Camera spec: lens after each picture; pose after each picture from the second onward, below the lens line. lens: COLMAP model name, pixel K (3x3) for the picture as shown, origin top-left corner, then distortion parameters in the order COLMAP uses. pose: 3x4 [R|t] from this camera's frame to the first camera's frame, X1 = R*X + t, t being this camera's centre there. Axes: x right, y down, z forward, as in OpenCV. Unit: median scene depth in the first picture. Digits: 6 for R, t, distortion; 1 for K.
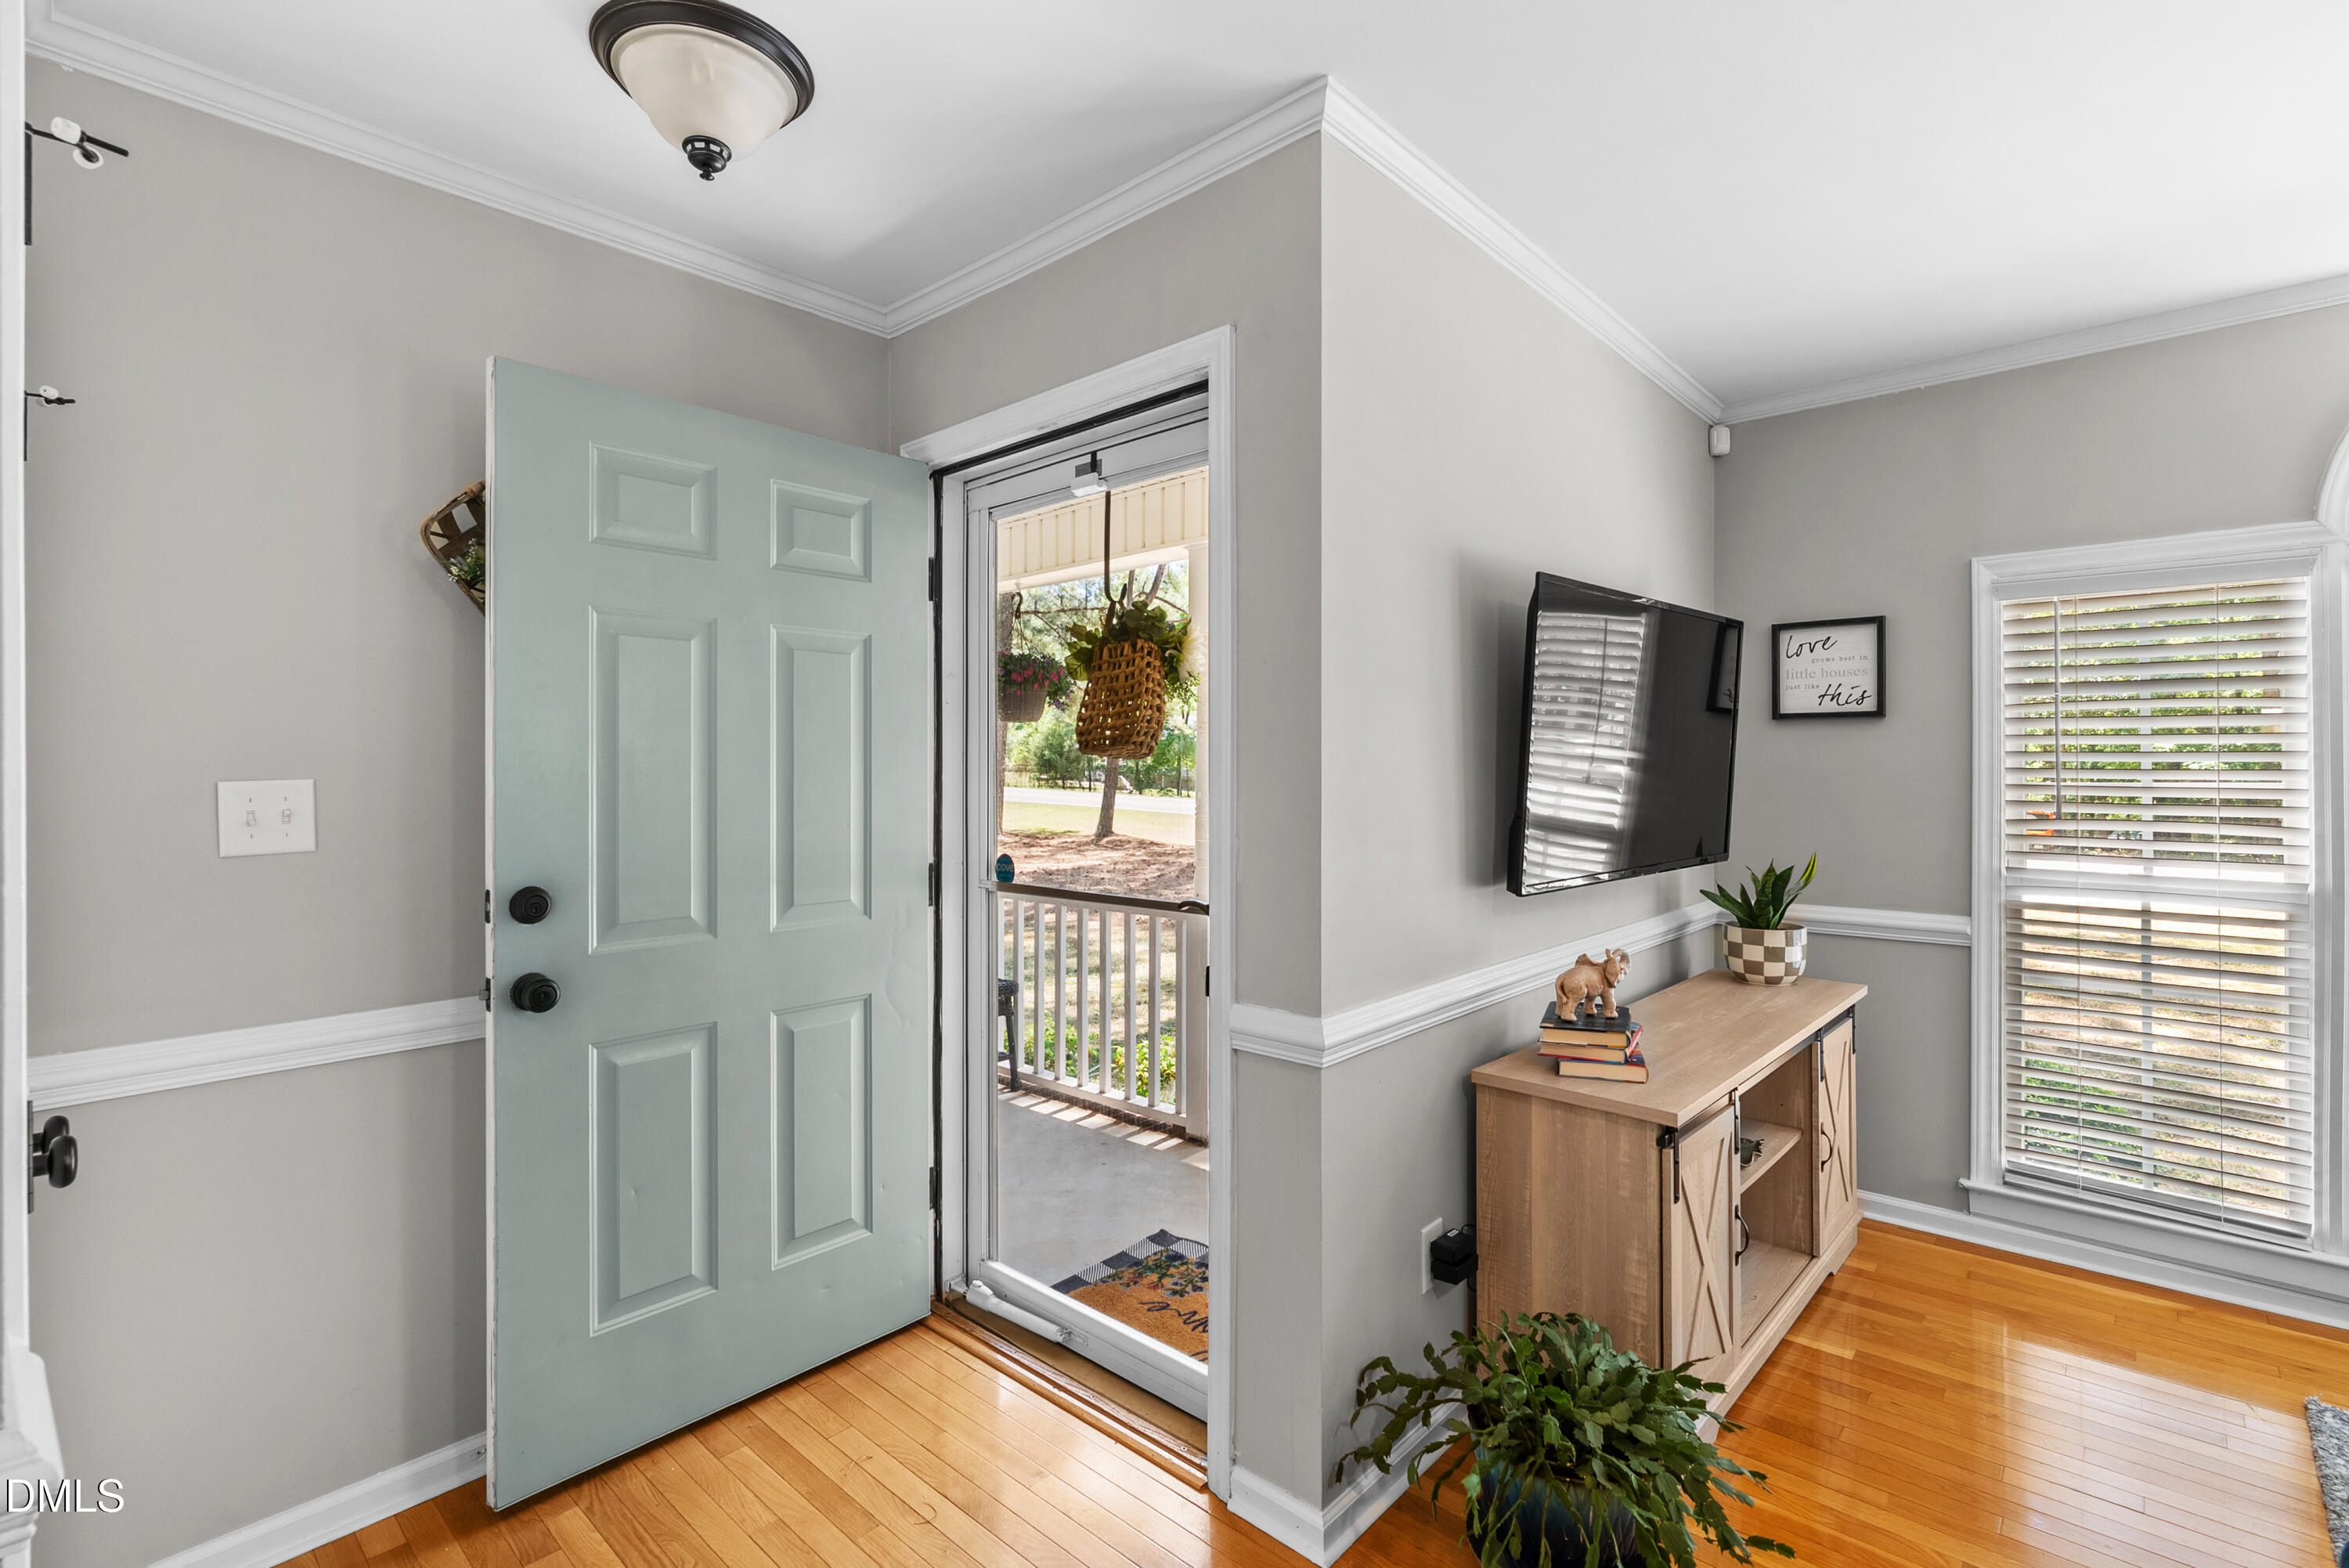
lens RADIAL K [[1074.8, 0, 1174.5], [0, 1074.8, 784.0], [0, 0, 1]] dist [-0.003795, -0.000736]
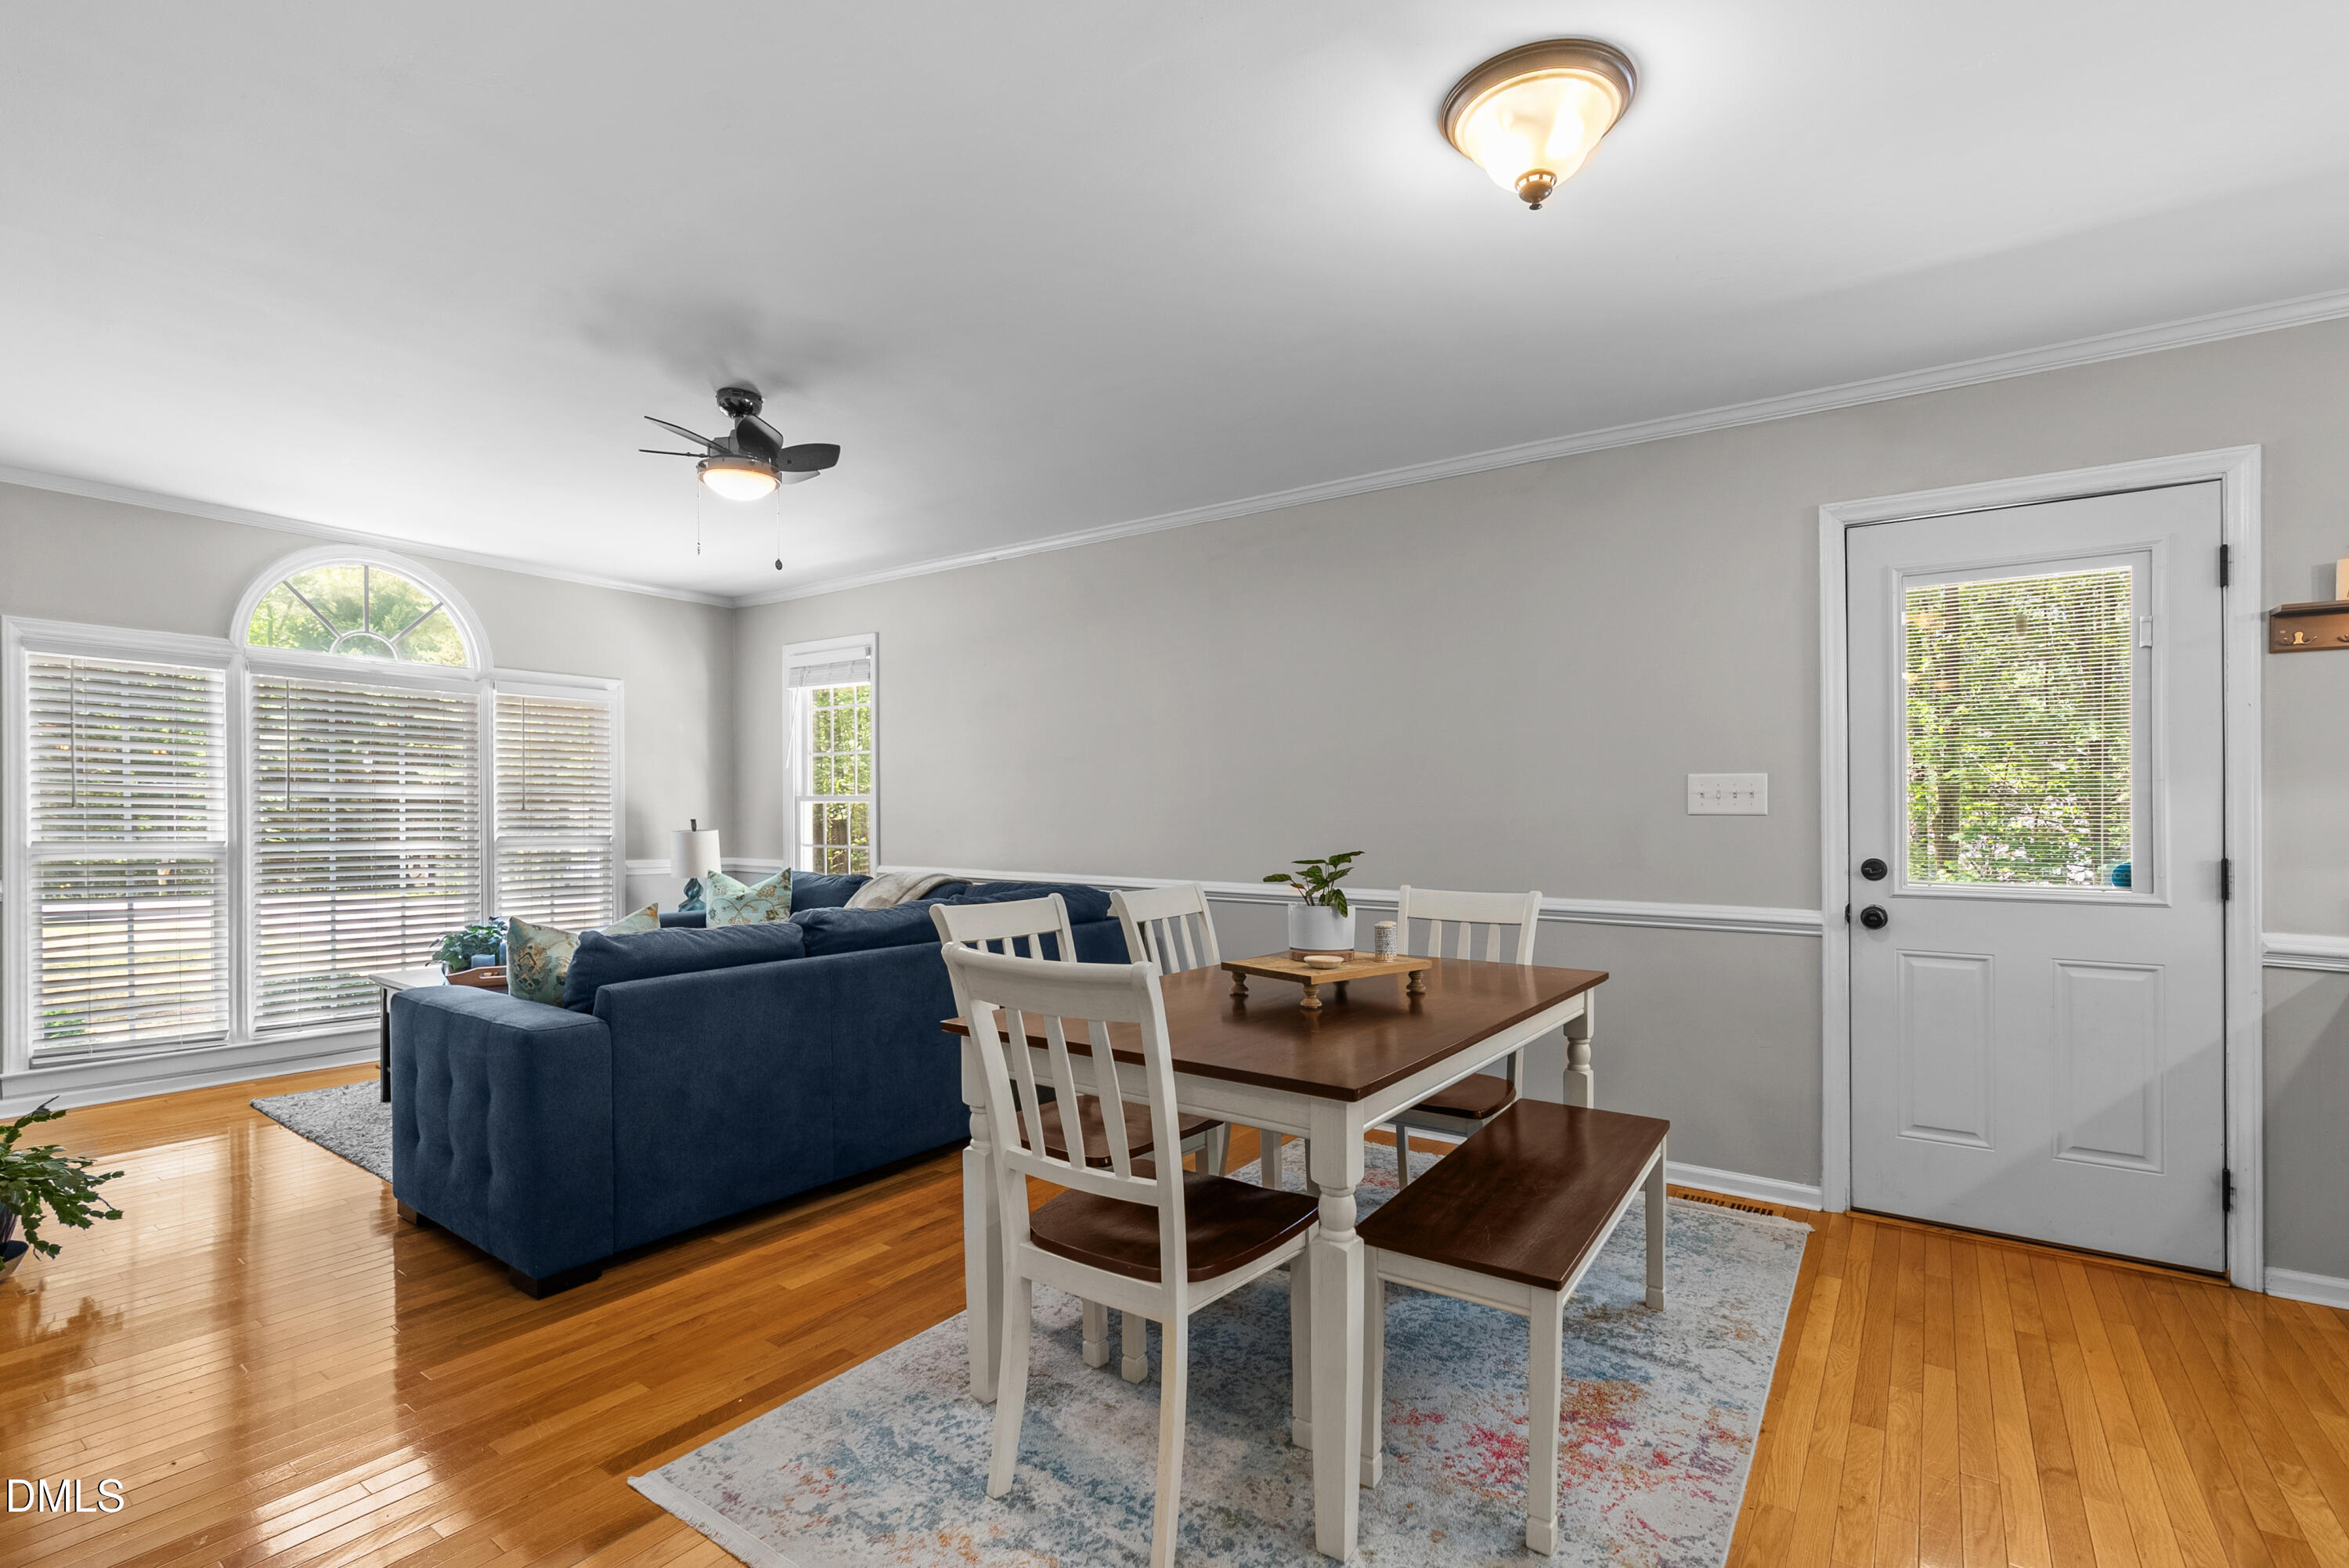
lens RADIAL K [[1077.1, 0, 1168.8], [0, 1077.1, 817.4], [0, 0, 1]] dist [-0.002614, -0.000423]
pose [[-0.124789, 0.001913, 0.992181, -0.794331], [0.004101, 0.999991, -0.001413, 0.054054], [-0.992175, 0.003893, -0.124796, -0.299132]]
